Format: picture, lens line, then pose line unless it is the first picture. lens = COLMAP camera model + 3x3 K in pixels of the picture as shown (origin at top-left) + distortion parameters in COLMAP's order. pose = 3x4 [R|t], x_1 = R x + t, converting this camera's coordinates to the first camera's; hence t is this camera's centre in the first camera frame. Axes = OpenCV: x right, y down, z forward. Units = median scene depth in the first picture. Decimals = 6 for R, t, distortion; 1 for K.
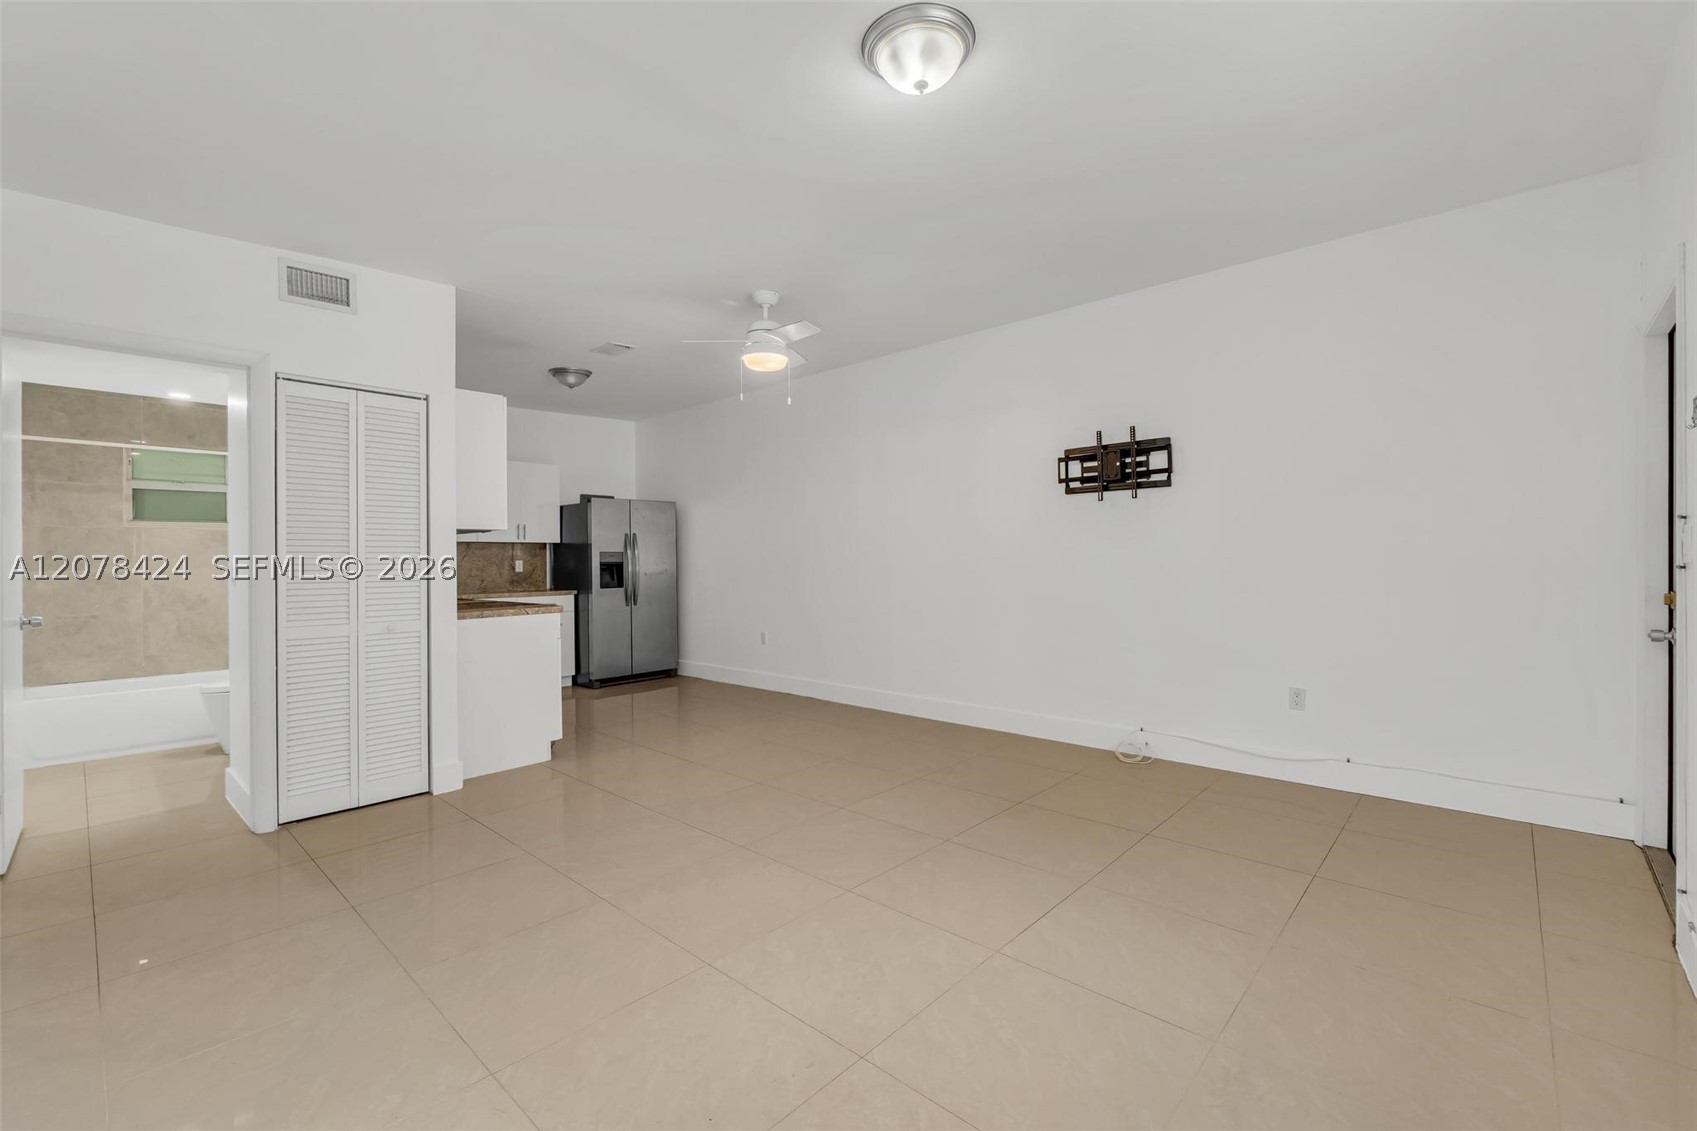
lens RADIAL K [[721.0, 0, 849.2], [0, 721.0, 560.0], [0, 0, 1]] dist [-0.003726, -0.000227]
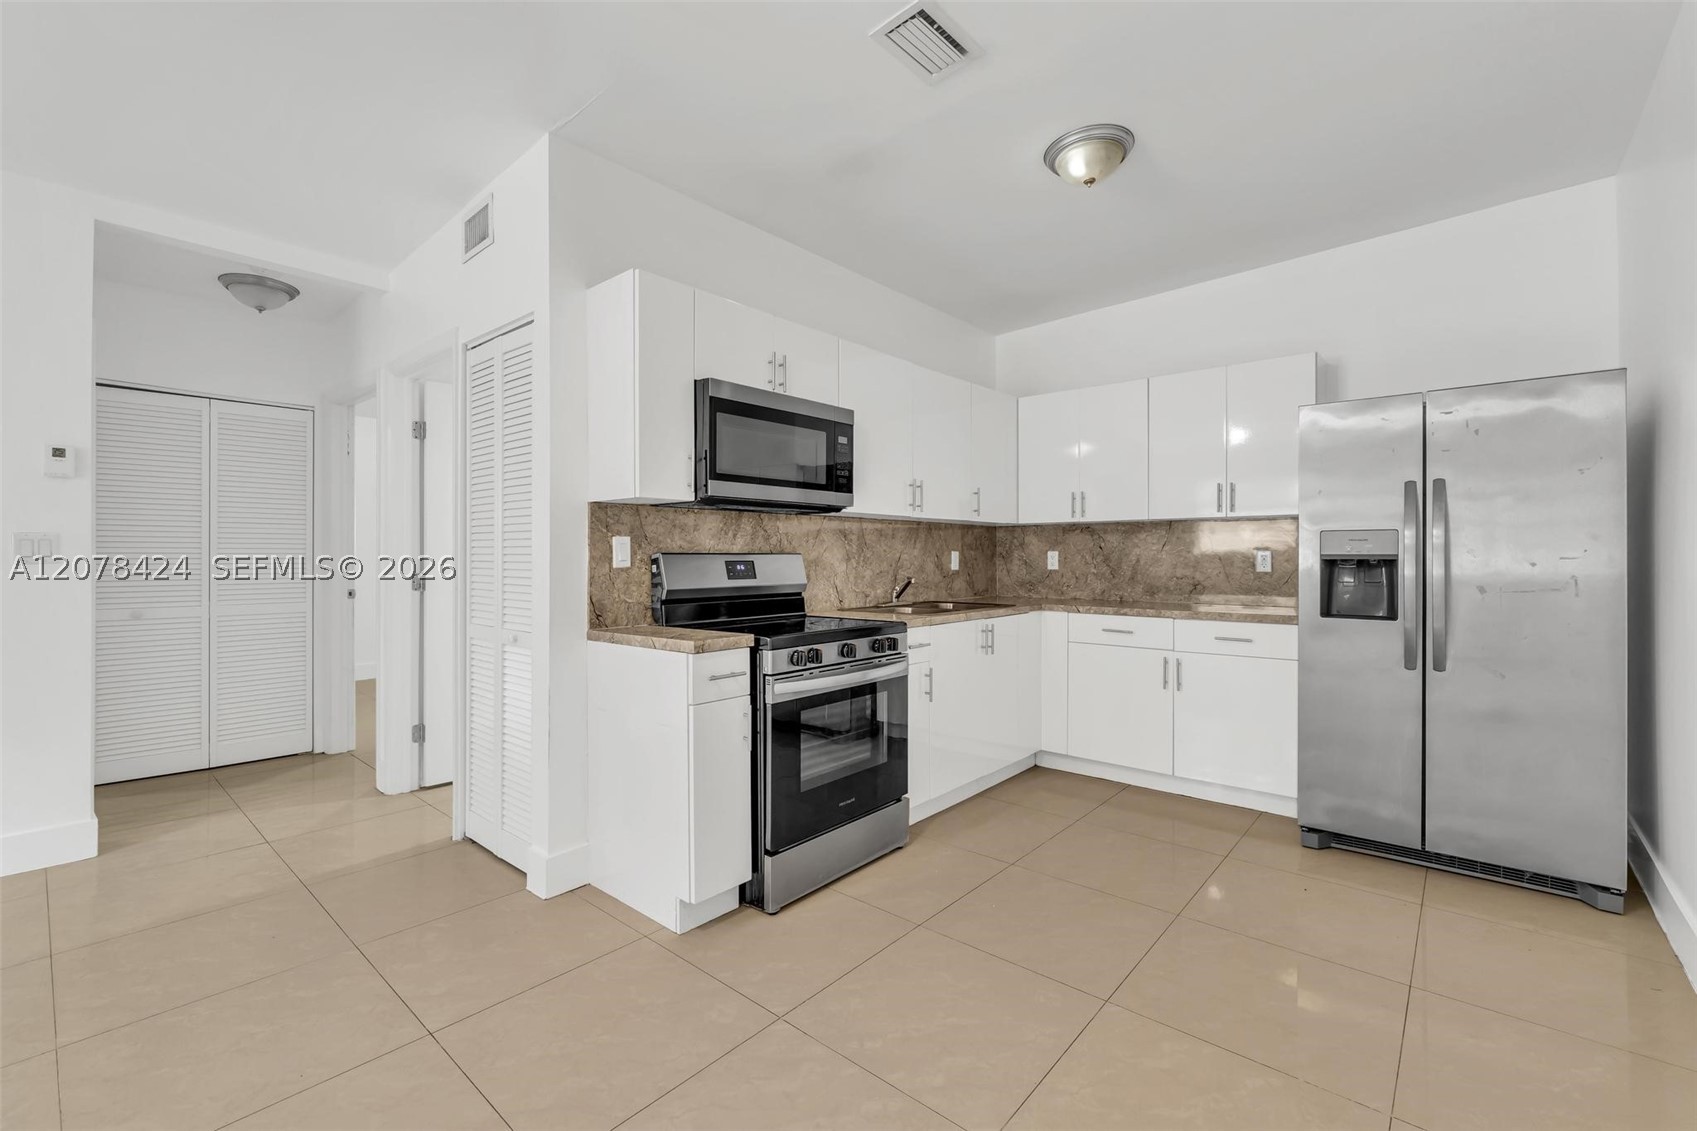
lens RADIAL K [[721.0, 0, 852.3], [0, 721.0, 557.3], [0, 0, 1]] dist [-0.003726, -0.000227]
pose [[0.035983, 0.009022, -0.999312, 0.067343], [-0.000613, 0.999959, 0.009005, 0.000791], [0.999352, 0.000289, 0.035987, 0.698418]]
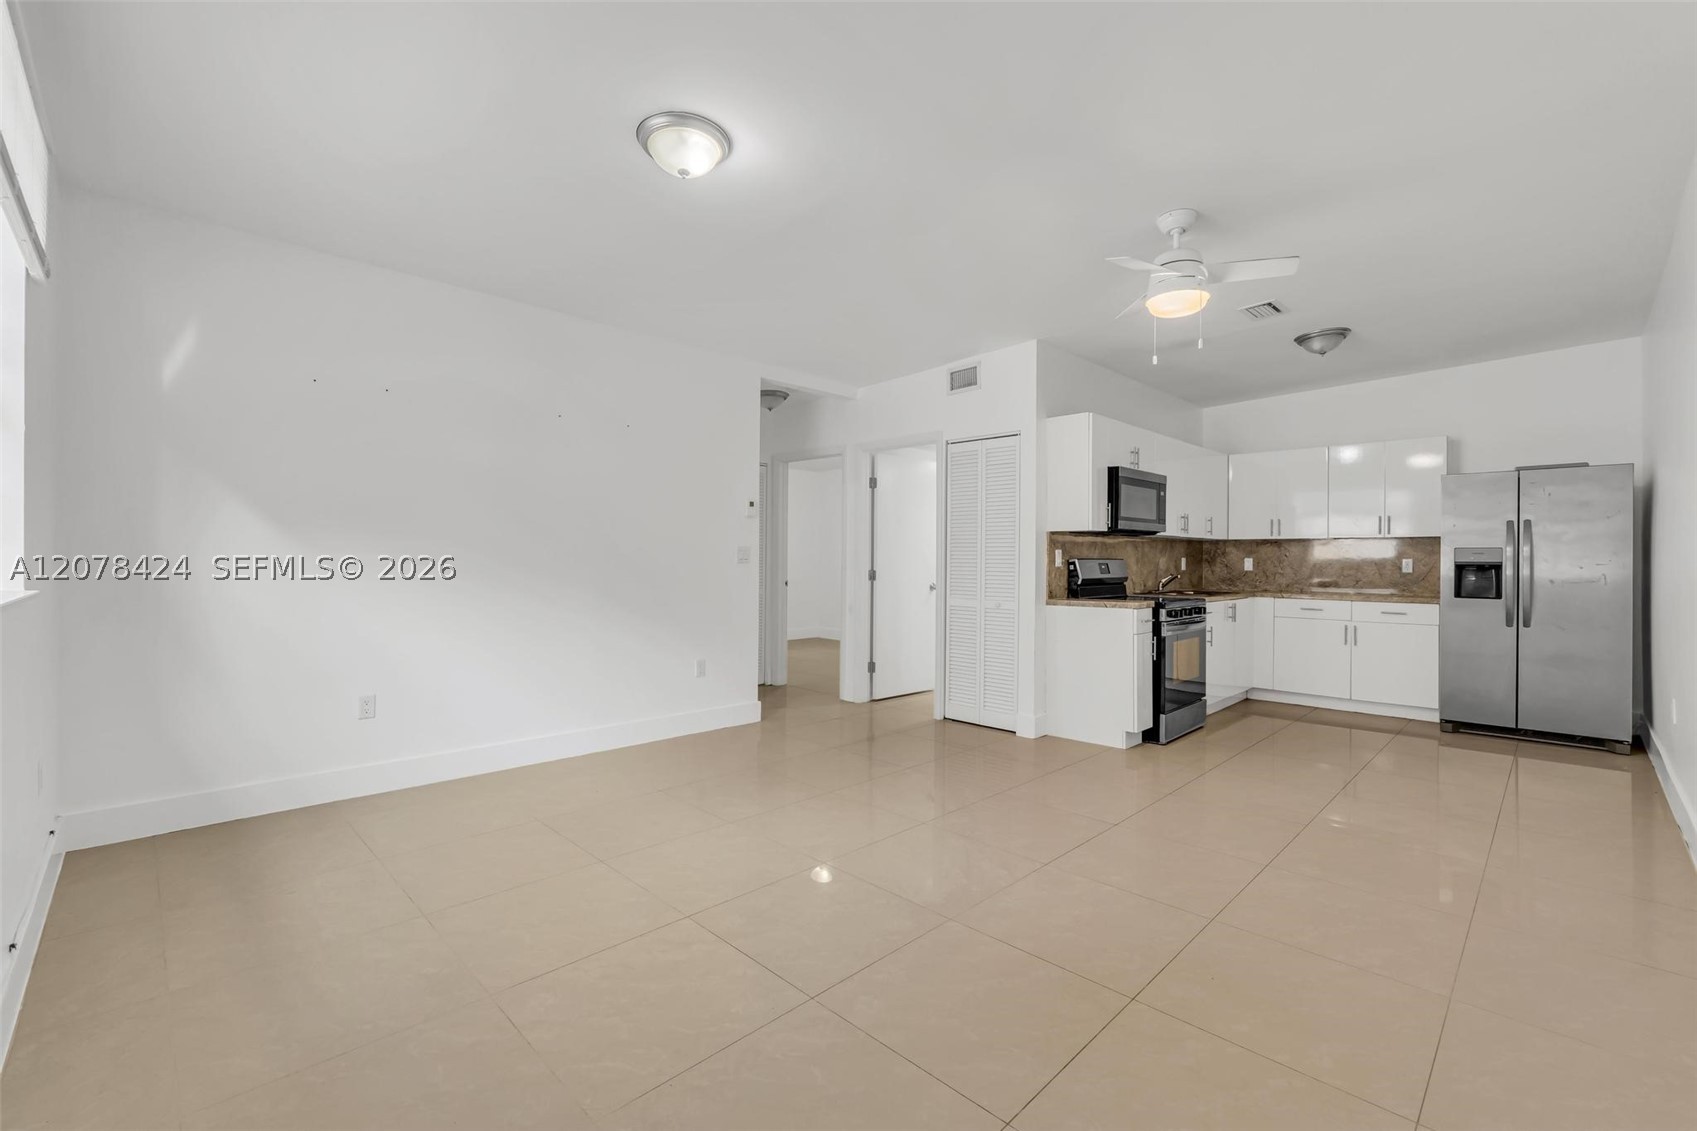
lens RADIAL K [[721.0, 0, 853.2], [0, 721.0, 561.3], [0, 0, 1]] dist [-0.003726, -0.000227]
pose [[-0.032098, 0.010373, -0.999431, 0.402842], [-0.005425, 0.999930, 0.010553, -0.001905], [0.999470, 0.005760, -0.032040, 0.402821]]
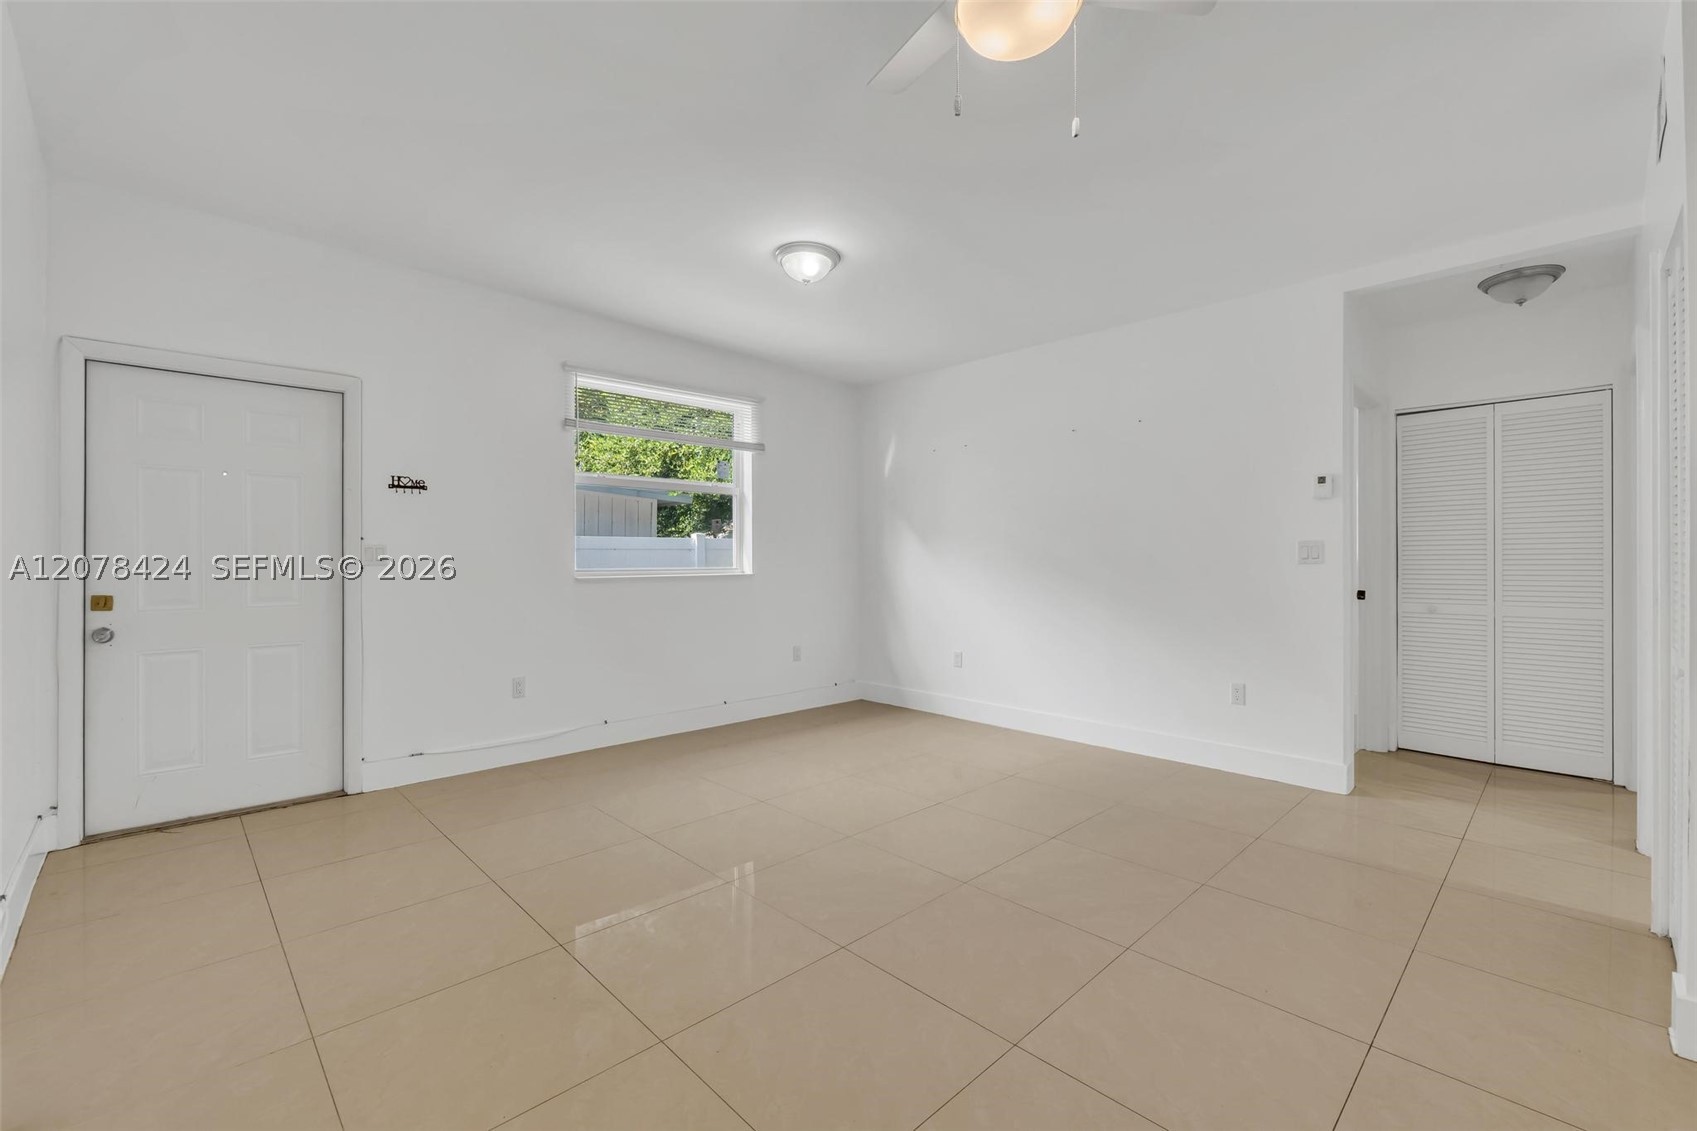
lens RADIAL K [[721.0, 0, 852.1], [0, 721.0, 558.0], [0, 0, 1]] dist [-0.003726, -0.000227]
pose [[-0.999132, 0.011285, 0.040103, -0.022838], [0.011225, 0.999936, -0.001700, 0.001238], [-0.040119, -0.001248, -0.999194, 0.816926]]
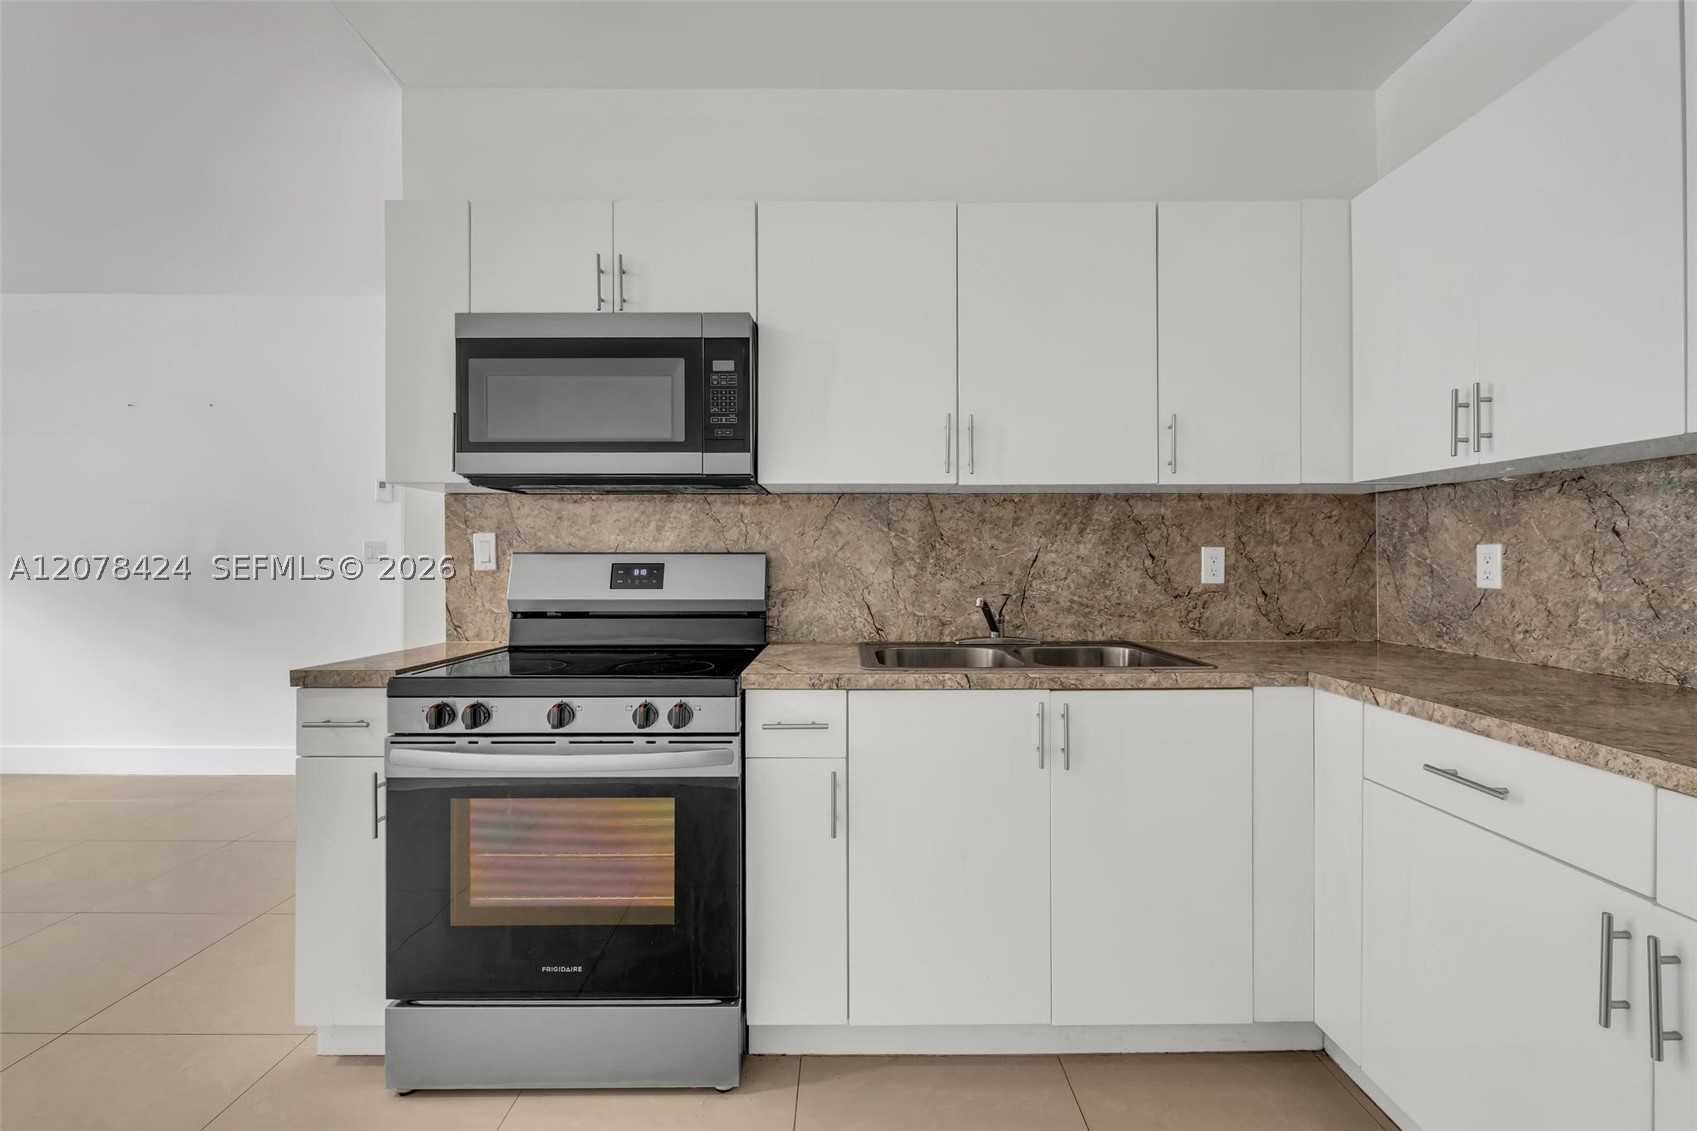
lens RADIAL K [[721.0, 0, 851.2], [0, 721.0, 557.2], [0, 0, 1]] dist [-0.003726, -0.000227]
pose [[-0.727598, 0.006156, -0.685976, -0.228256], [0.005400, 0.999980, 0.003247, 0.003807], [0.685982, -0.001342, -0.727617, 0.939836]]
